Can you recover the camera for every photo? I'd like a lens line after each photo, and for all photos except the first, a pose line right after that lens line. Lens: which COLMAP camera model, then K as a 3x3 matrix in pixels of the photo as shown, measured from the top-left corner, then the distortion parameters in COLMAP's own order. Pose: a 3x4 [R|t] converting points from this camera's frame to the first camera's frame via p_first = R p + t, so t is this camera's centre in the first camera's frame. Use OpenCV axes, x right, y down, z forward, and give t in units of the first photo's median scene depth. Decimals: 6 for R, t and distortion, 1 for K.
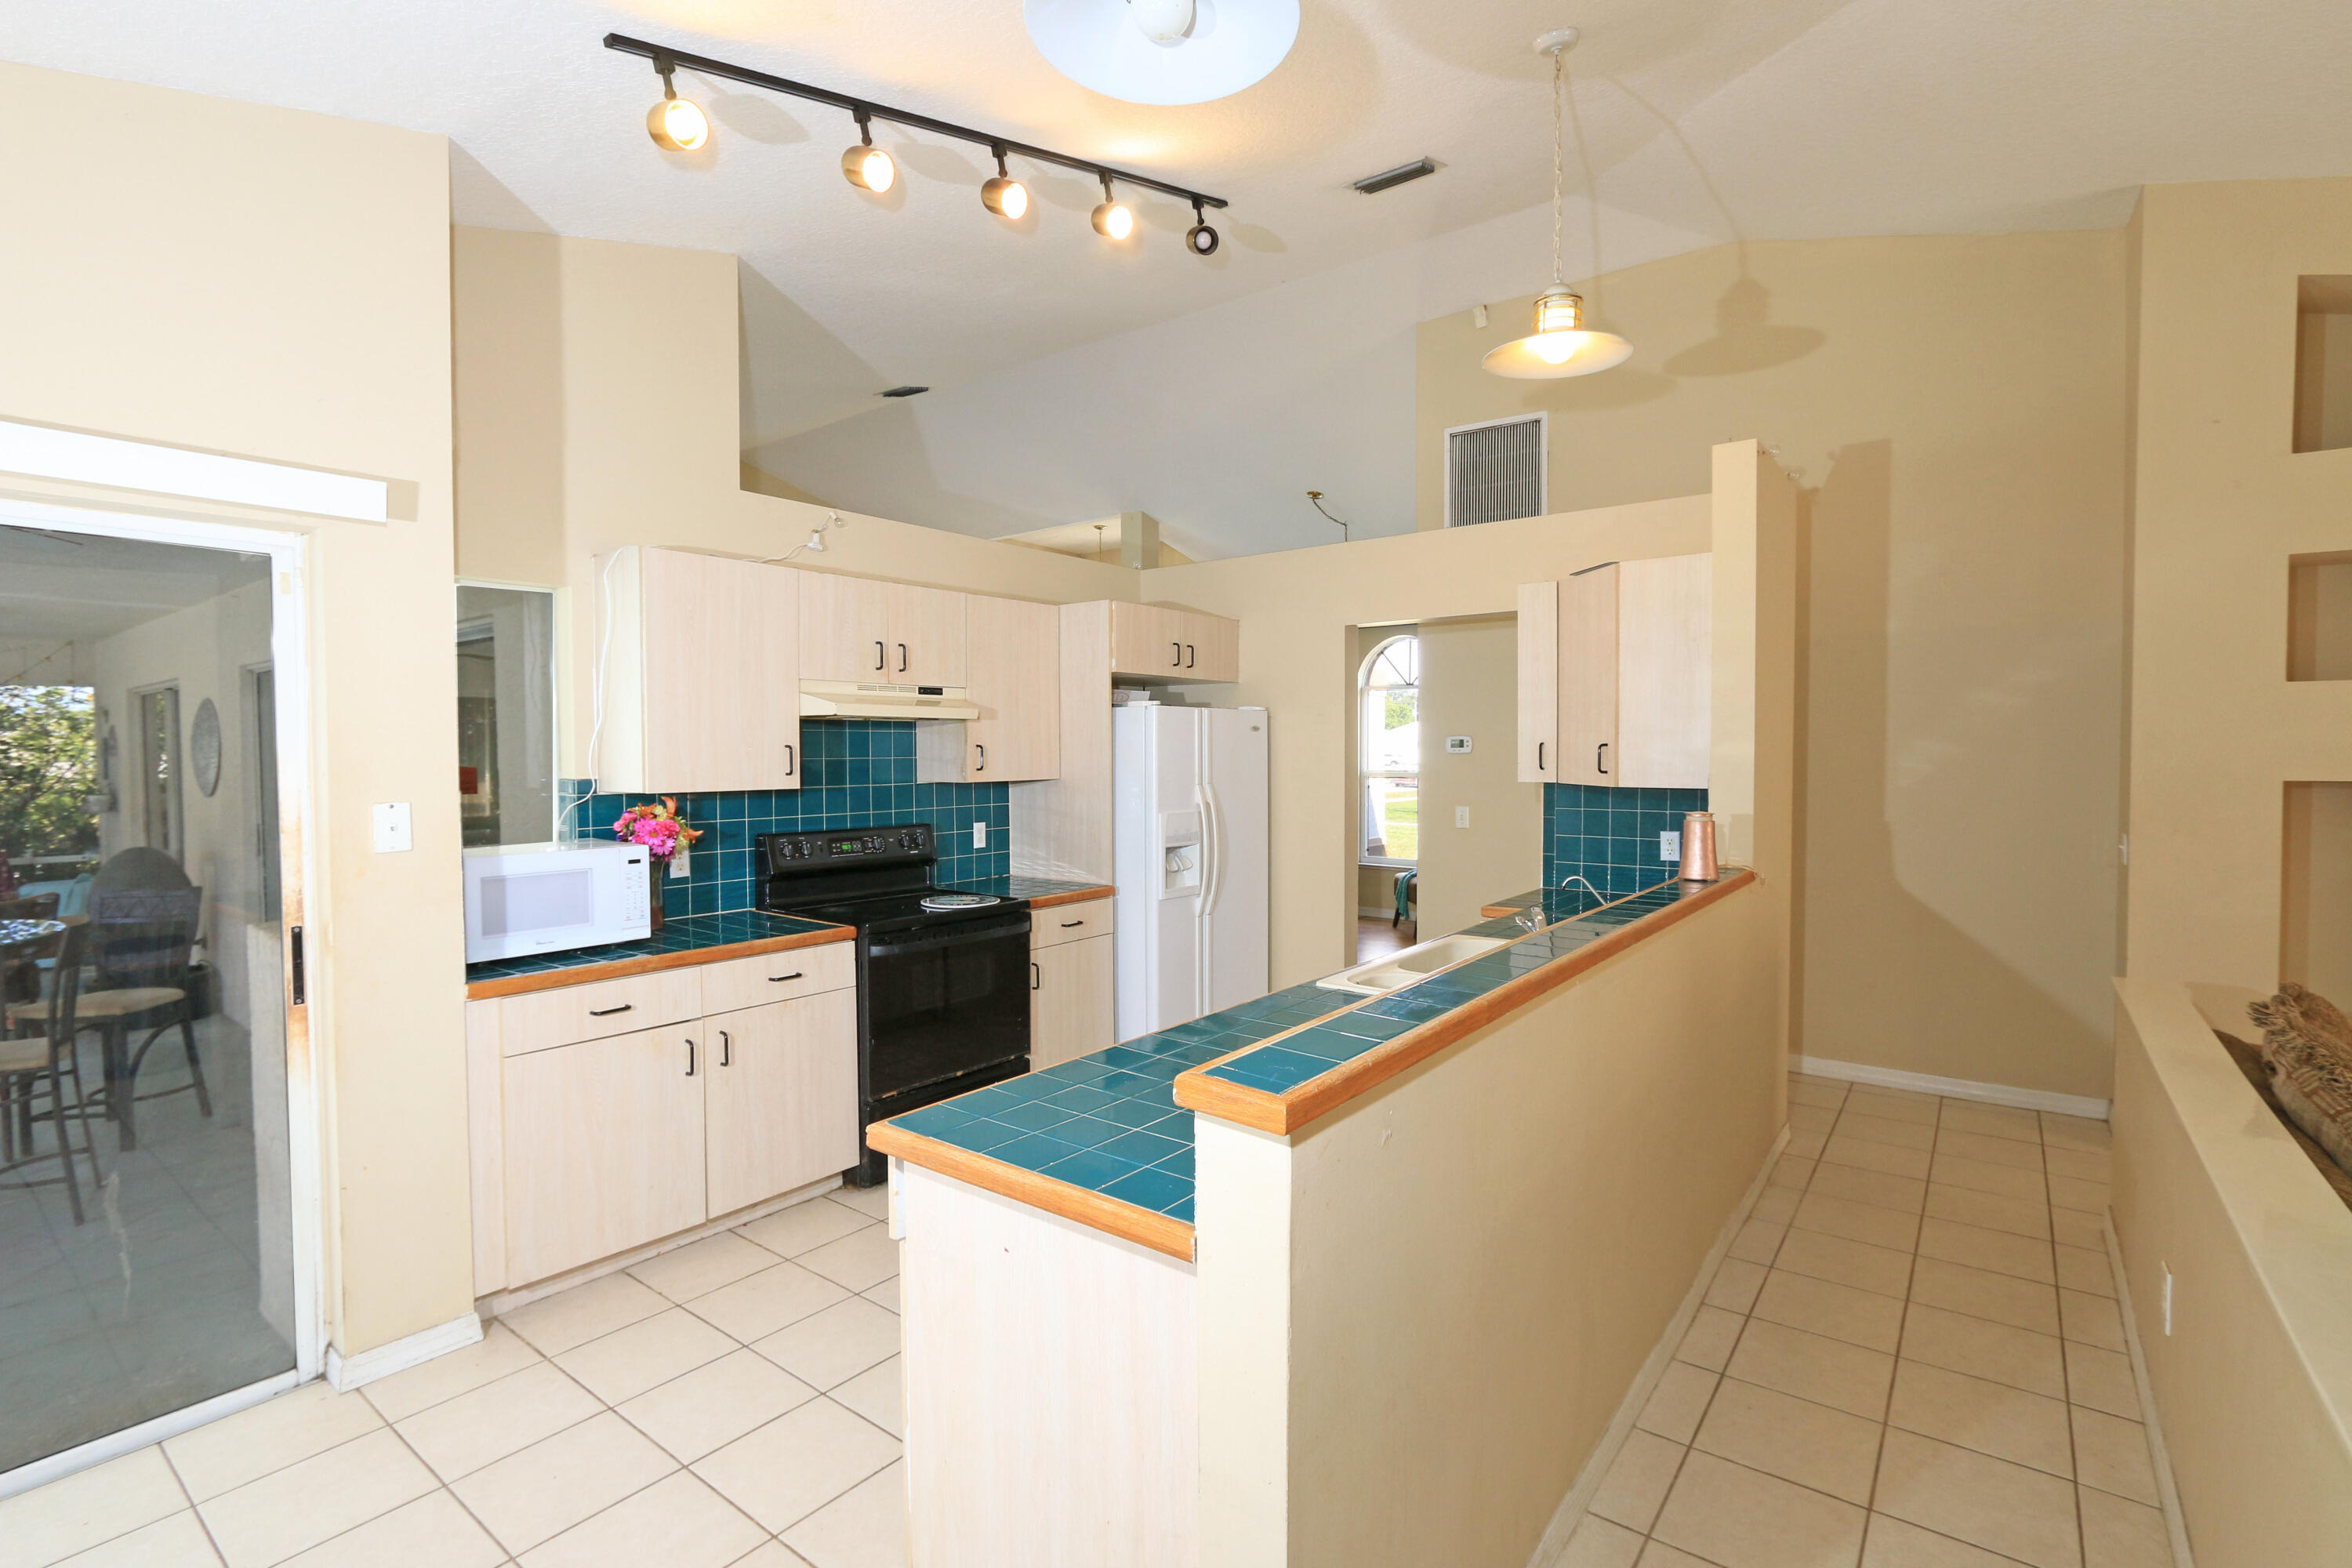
lens RADIAL K [[1078.3, 0, 1190.5], [0, 1078.3, 786.2], [0, 0, 1]] dist [-0.024041, 0.006108]
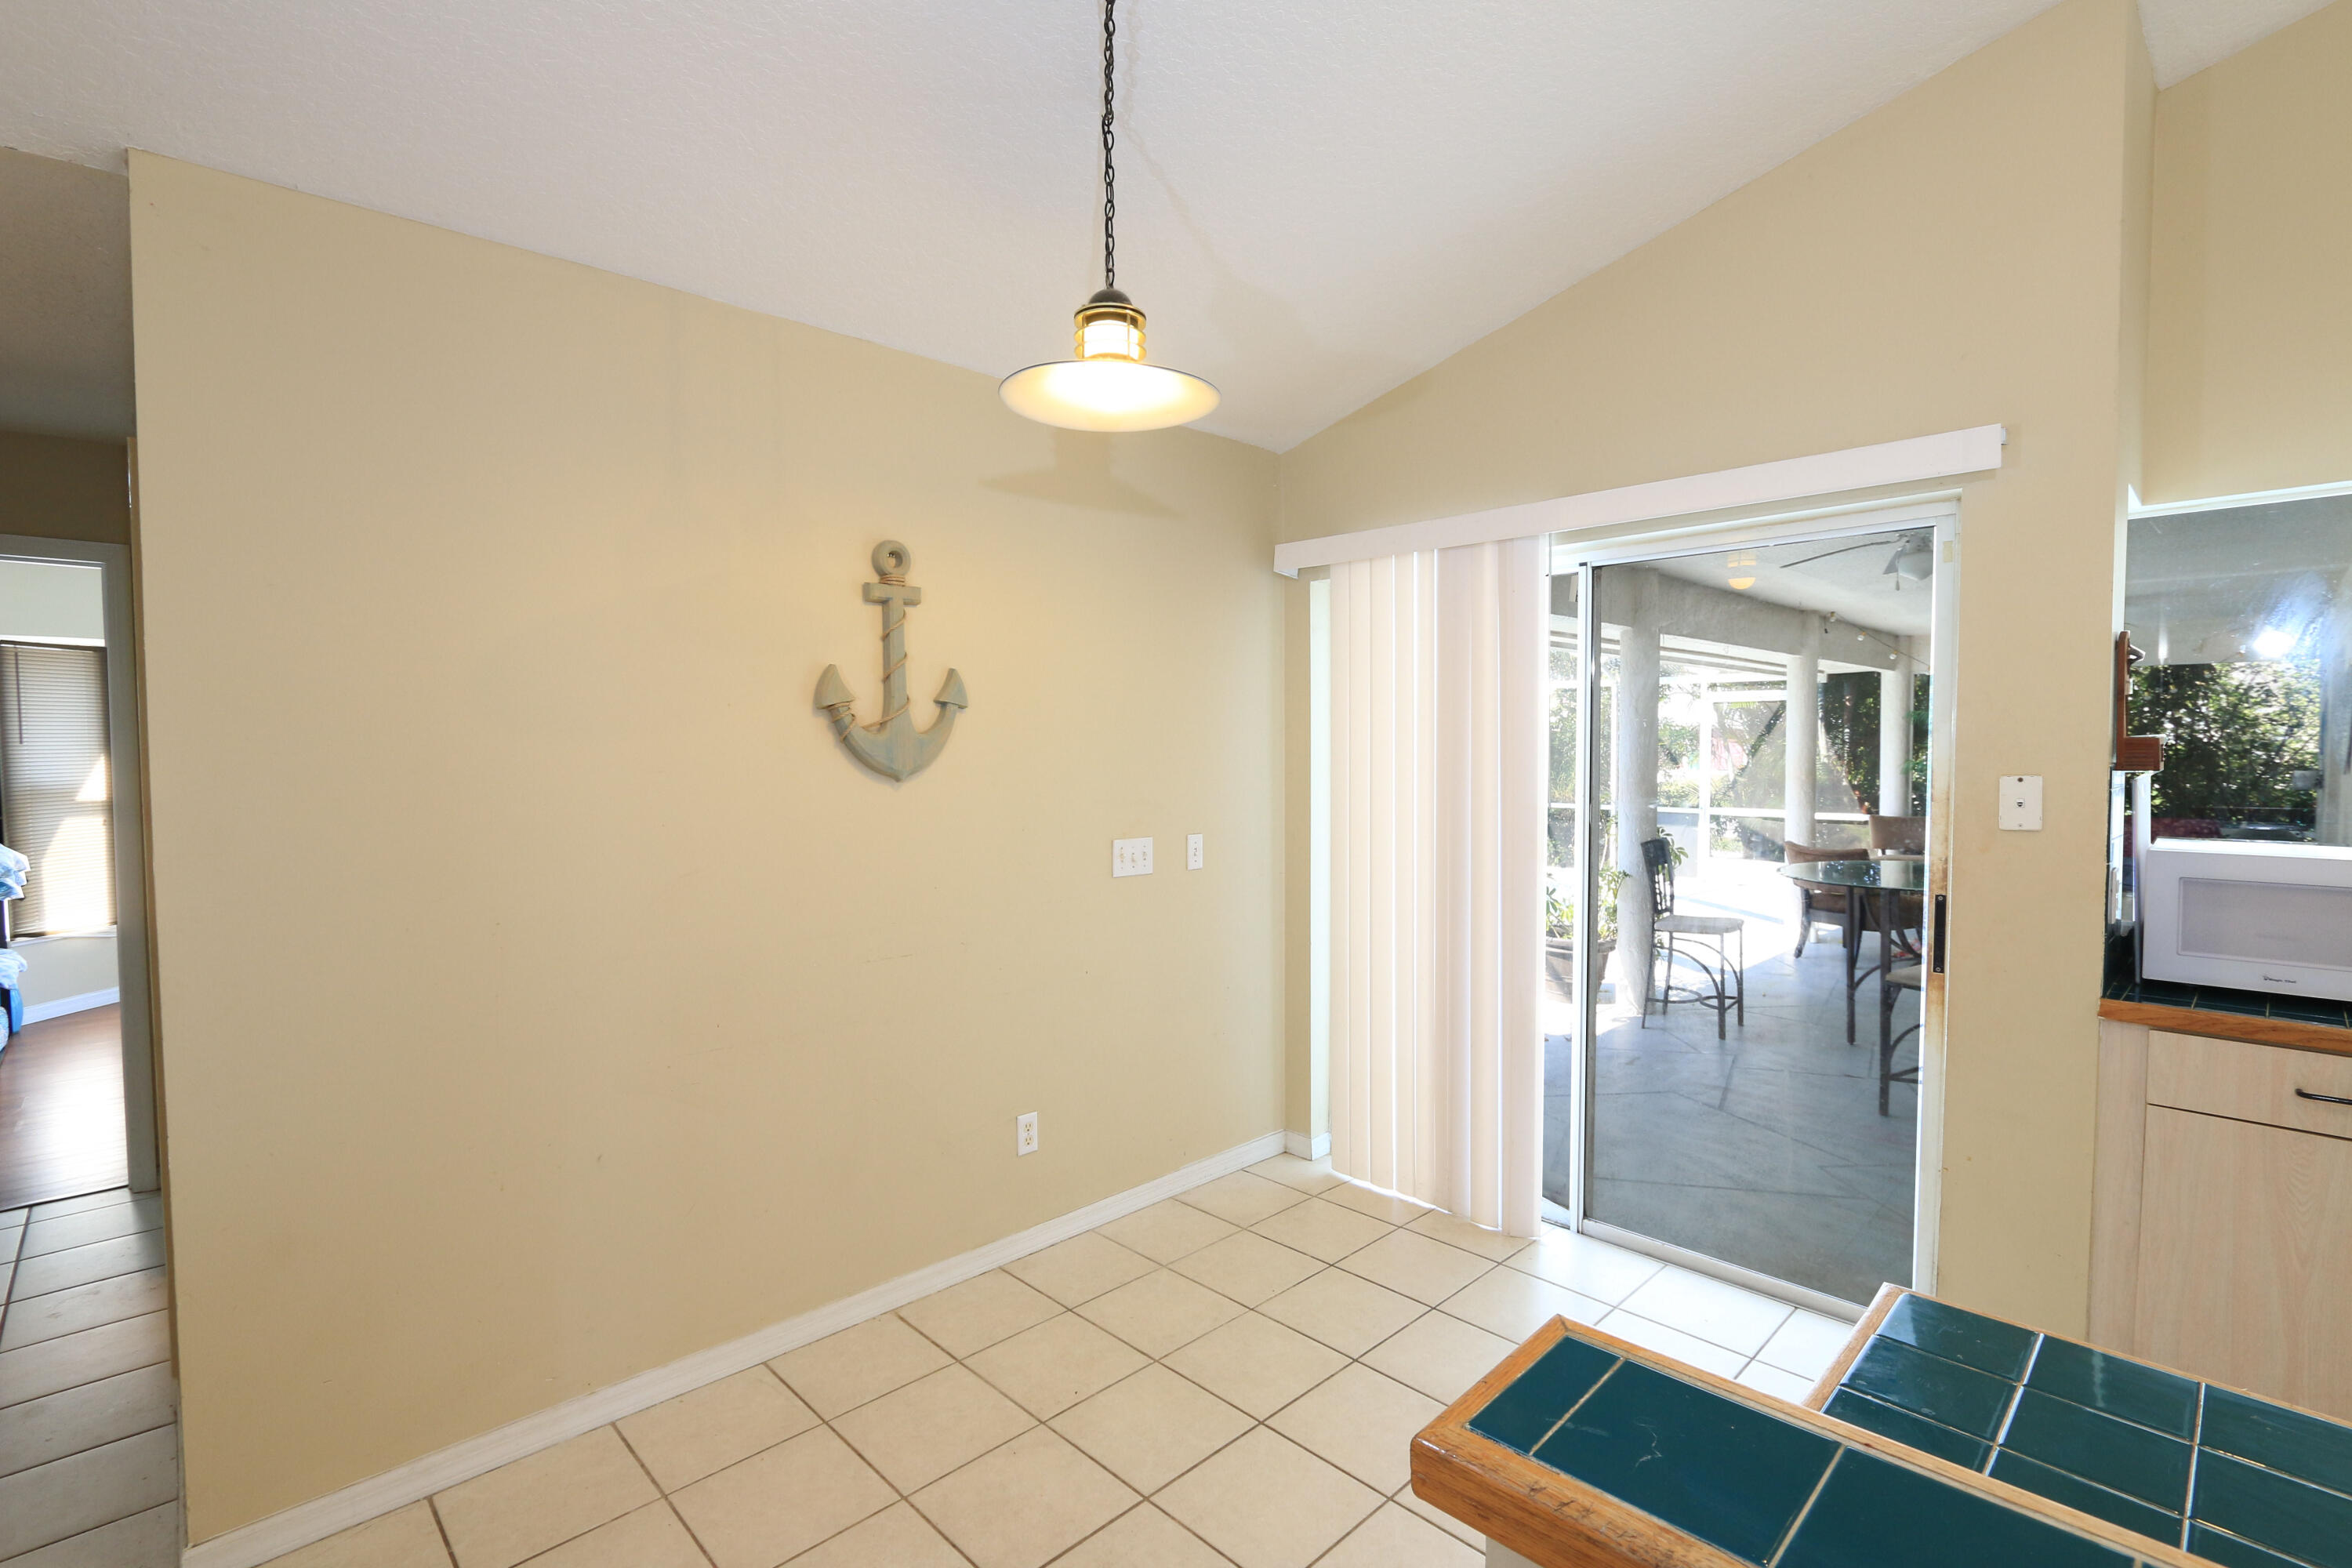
lens RADIAL K [[1078.3, 0, 1190.5], [0, 1078.3, 786.2], [0, 0, 1]] dist [-0.024041, 0.006108]
pose [[-0.148599, 0.048478, -0.987709, 0.159388], [-0.022785, 0.998365, 0.052429, -0.004329], [0.988635, 0.030296, -0.147251, 0.281544]]
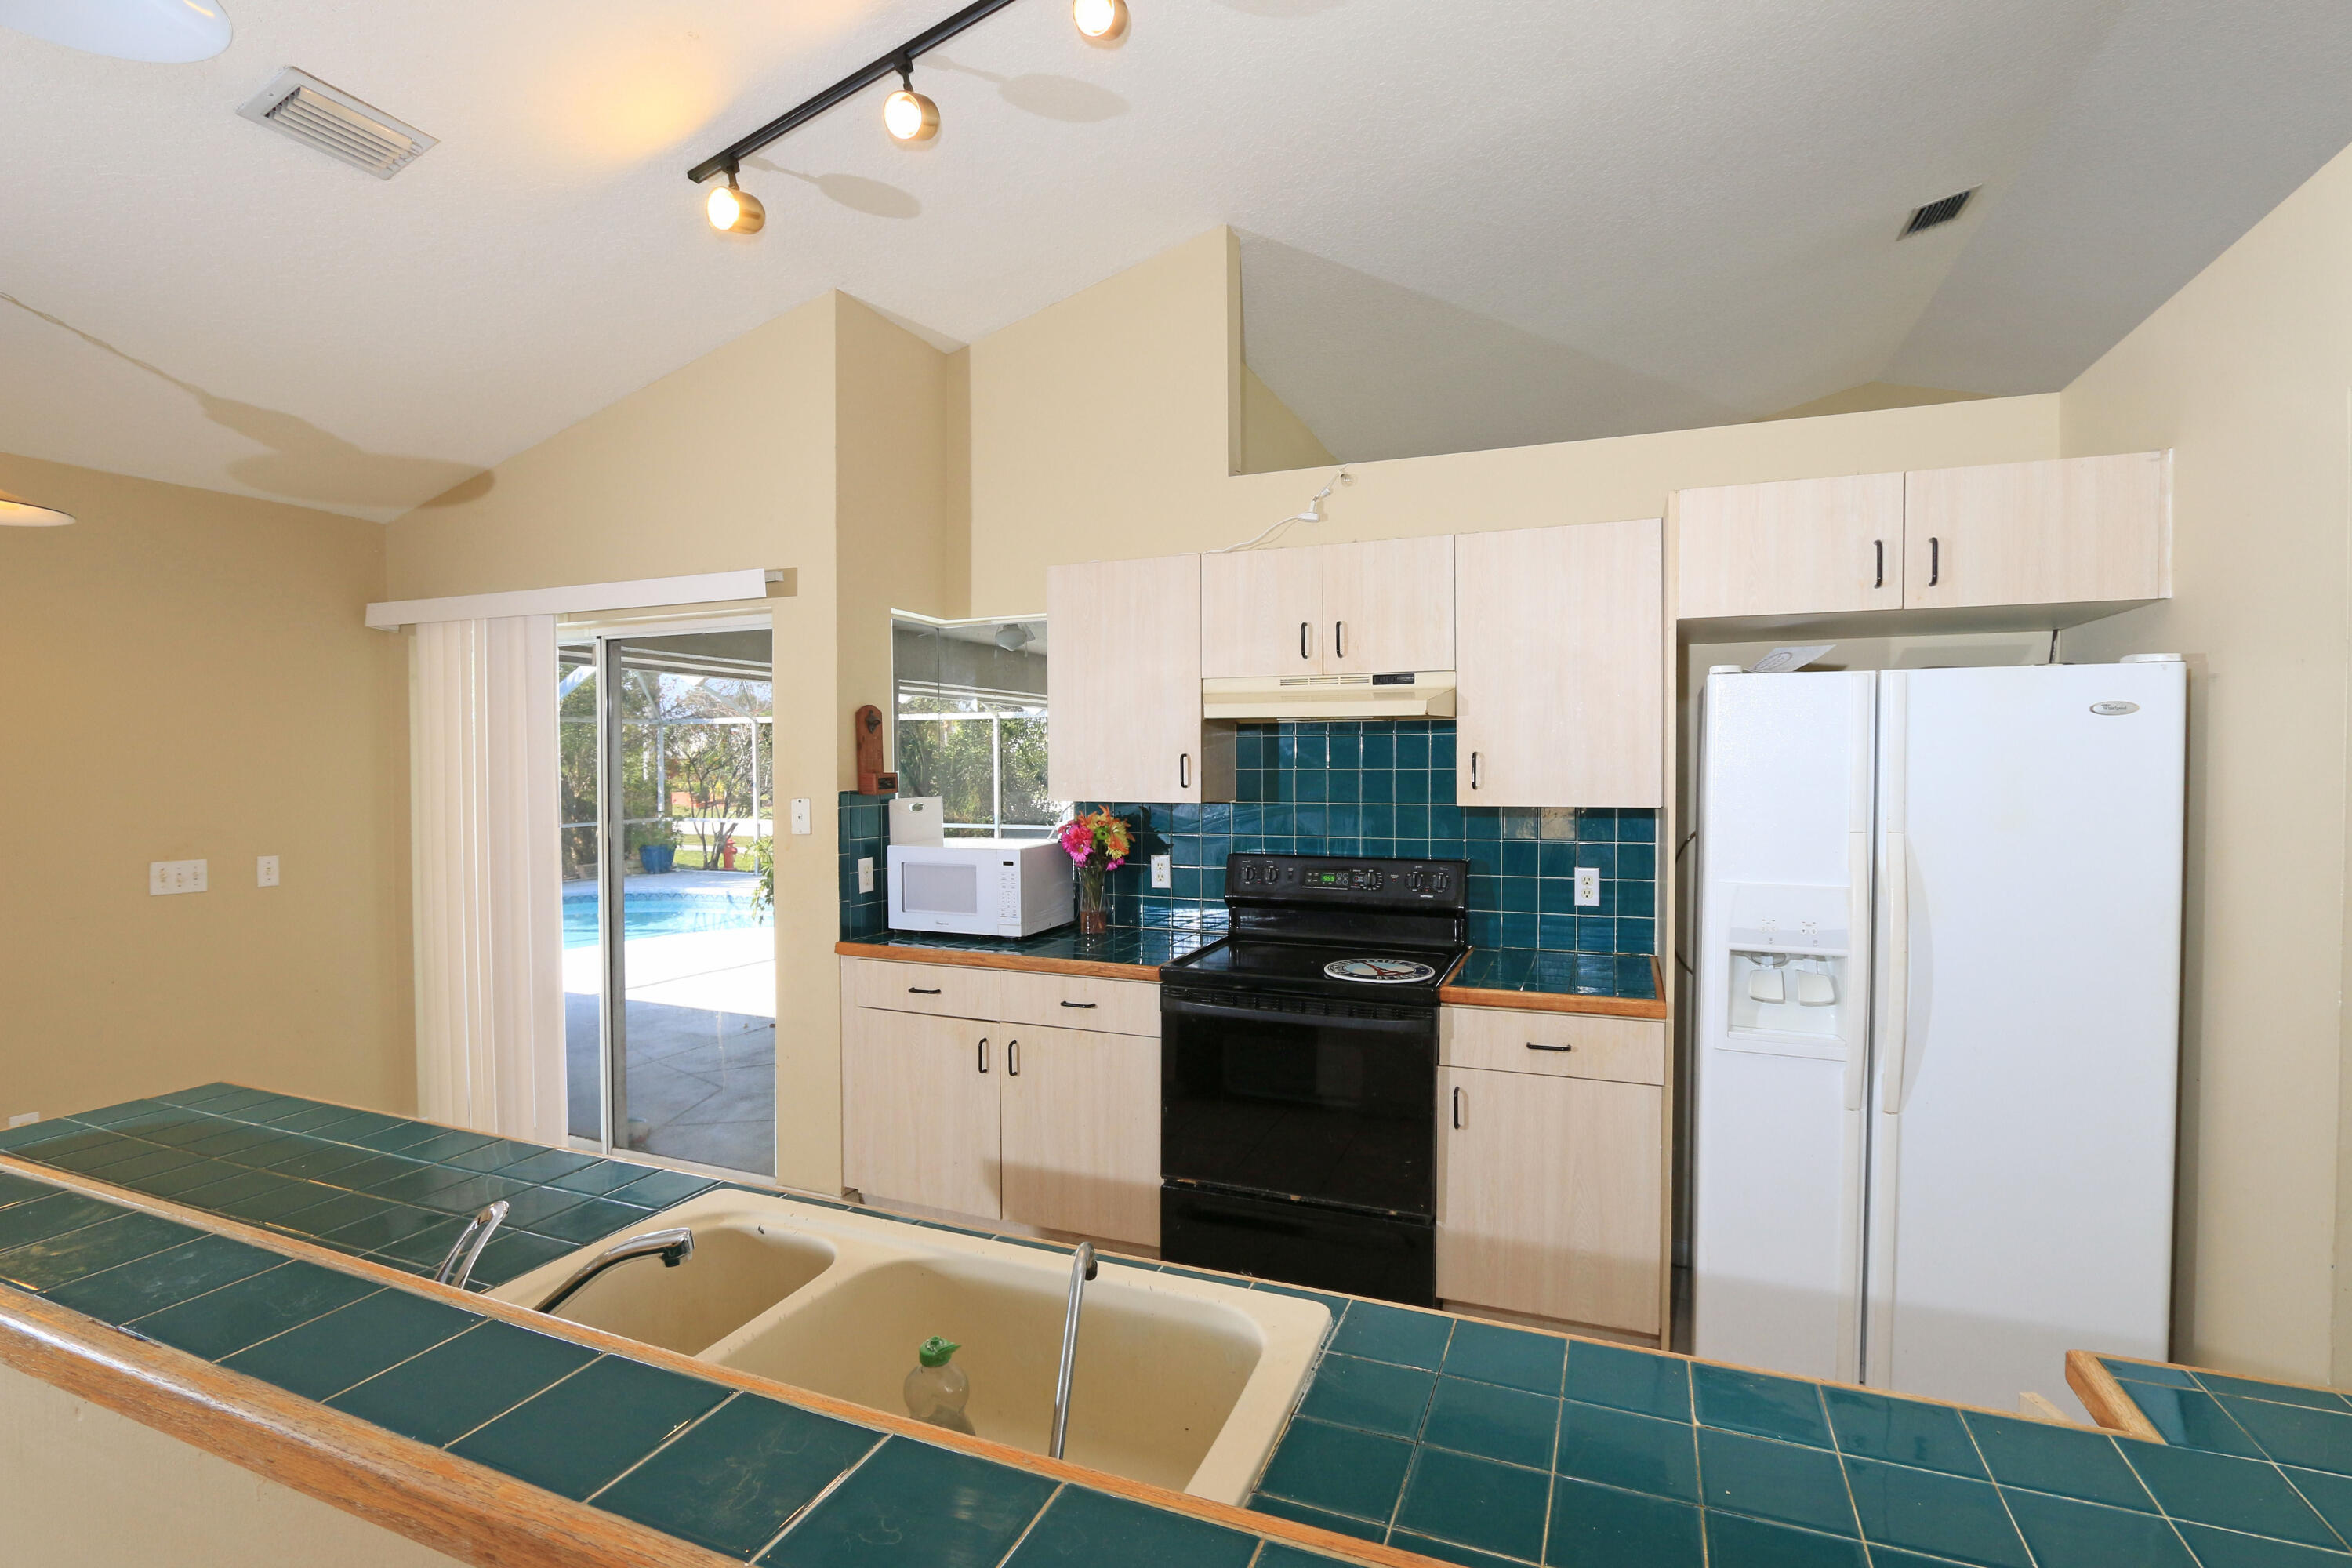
lens RADIAL K [[1078.3, 0, 1190.5], [0, 1078.3, 786.2], [0, 0, 1]] dist [-0.024041, 0.006108]
pose [[0.270751, 0.023606, -0.962360, 0.435094], [-0.030585, 0.999406, 0.015910, -0.022869], [0.962164, 0.025126, 0.271312, 0.673015]]
